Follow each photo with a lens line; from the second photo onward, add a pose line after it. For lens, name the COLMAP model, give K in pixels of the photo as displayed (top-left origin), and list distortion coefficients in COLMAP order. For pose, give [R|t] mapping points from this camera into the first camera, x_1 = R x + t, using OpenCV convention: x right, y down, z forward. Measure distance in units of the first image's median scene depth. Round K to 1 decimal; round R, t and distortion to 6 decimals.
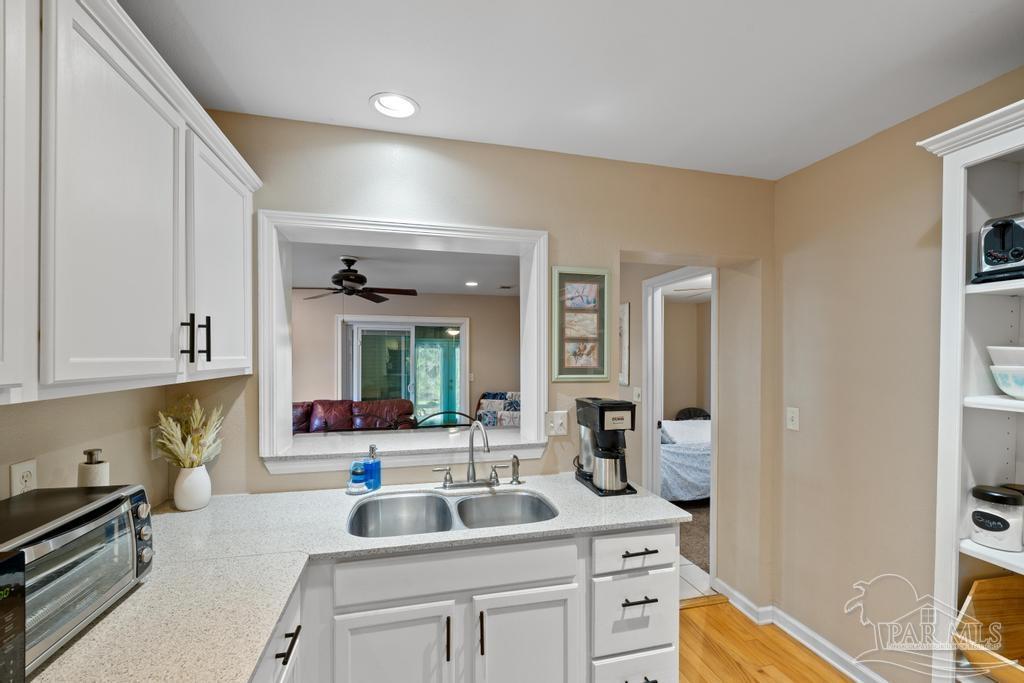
lens RADIAL K [[433.9, 0, 510.5], [0, 433.9, 357.0], [0, 0, 1]] dist [0.002786, -0.000216]
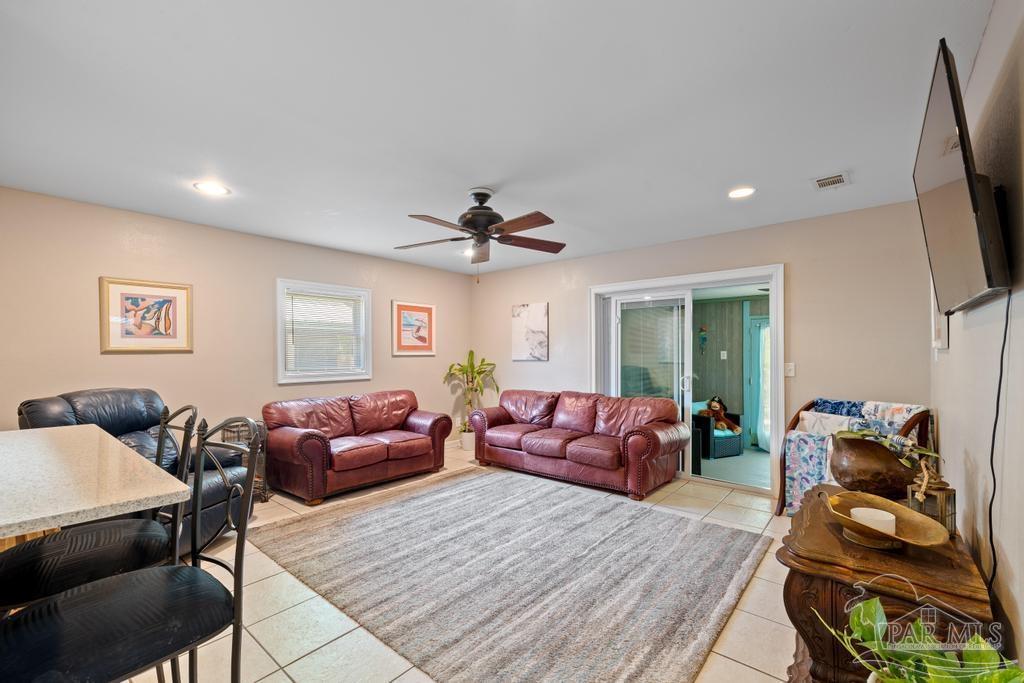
lens RADIAL K [[433.9, 0, 512.4], [0, 433.9, 351.5], [0, 0, 1]] dist [0.002786, -0.000216]
pose [[0.594555, -0.007920, -0.804016, 0.155805], [0.002958, 0.999966, -0.007662, 0.028217], [0.804049, 0.002177, 0.594559, 0.409767]]
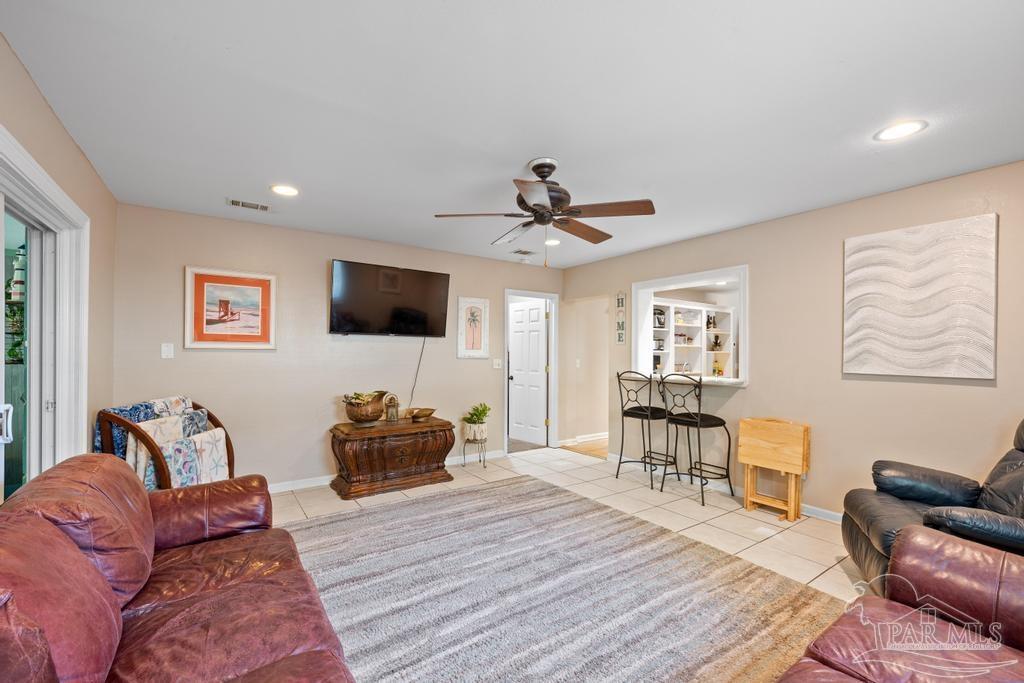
lens RADIAL K [[433.9, 0, 507.8], [0, 433.9, 348.6], [0, 0, 1]] dist [0.002786, -0.000216]
pose [[-0.353263, 0.007580, 0.935493, -0.621594], [-0.001341, 0.999962, -0.008609, 0.025848], [-0.935523, -0.004296, -0.353239, 0.842145]]
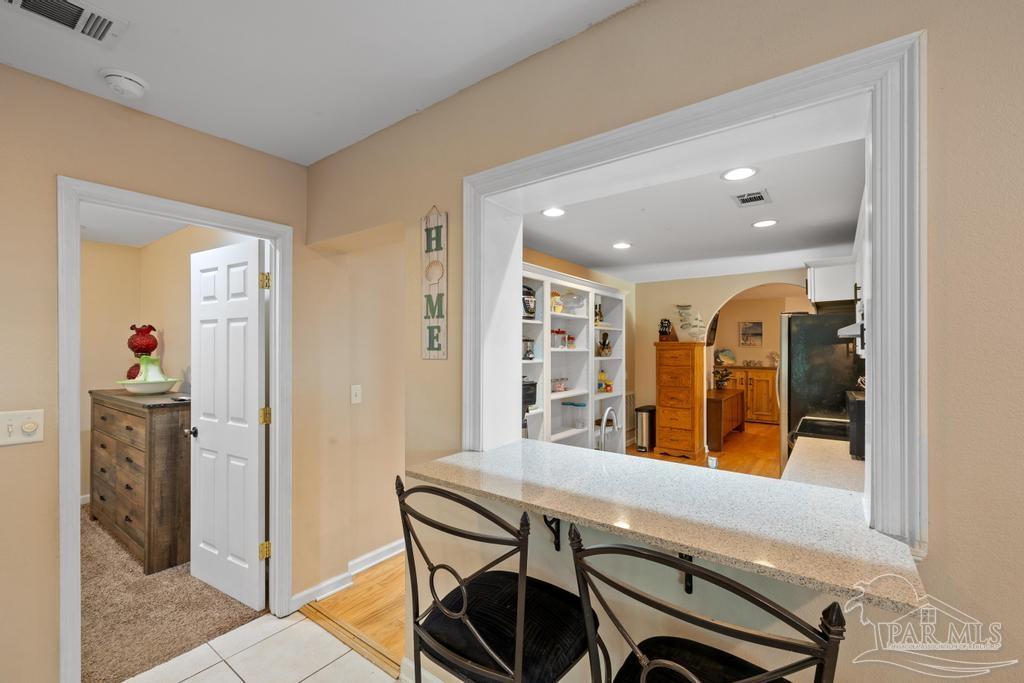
lens RADIAL K [[433.9, 0, 512.3], [0, 433.9, 345.0], [0, 0, 1]] dist [0.002786, -0.000216]
pose [[-0.636103, 0.004617, 0.771591, -0.199903], [0.001718, 0.999988, -0.004567, 0.003723], [-0.771603, -0.001579, -0.636103, 0.508482]]
